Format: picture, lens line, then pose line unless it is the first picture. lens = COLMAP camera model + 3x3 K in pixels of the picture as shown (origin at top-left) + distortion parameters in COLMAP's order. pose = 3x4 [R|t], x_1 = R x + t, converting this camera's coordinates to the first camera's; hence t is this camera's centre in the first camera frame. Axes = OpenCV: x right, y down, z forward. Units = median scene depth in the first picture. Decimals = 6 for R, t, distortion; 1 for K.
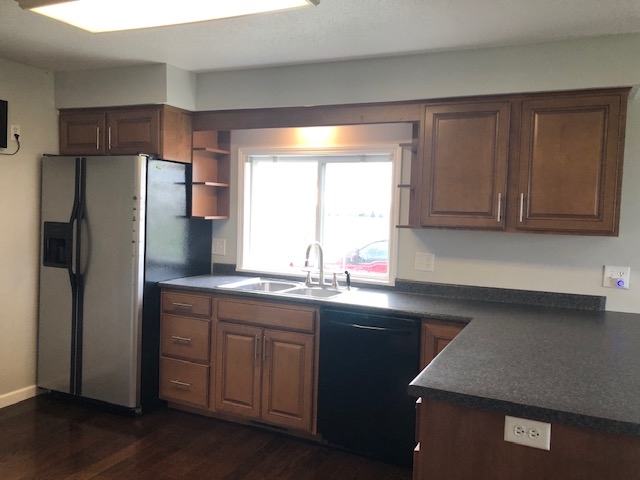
lens RADIAL K [[529.3, 0, 321.6], [0, 529.3, 240.0], [0, 0, 1]] dist [-0.008746, -0.002912]
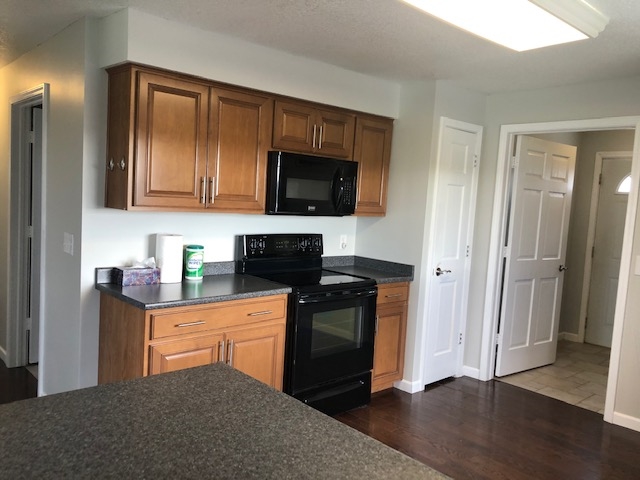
lens RADIAL K [[529.3, 0, 321.7], [0, 529.3, 240.0], [0, 0, 1]] dist [-0.008746, -0.002912]
pose [[-0.385614, 0.024530, -0.922334, 1.057328], [-0.104958, 0.991991, 0.070263, -0.058223], [0.916671, 0.123901, -0.379951, 1.564160]]
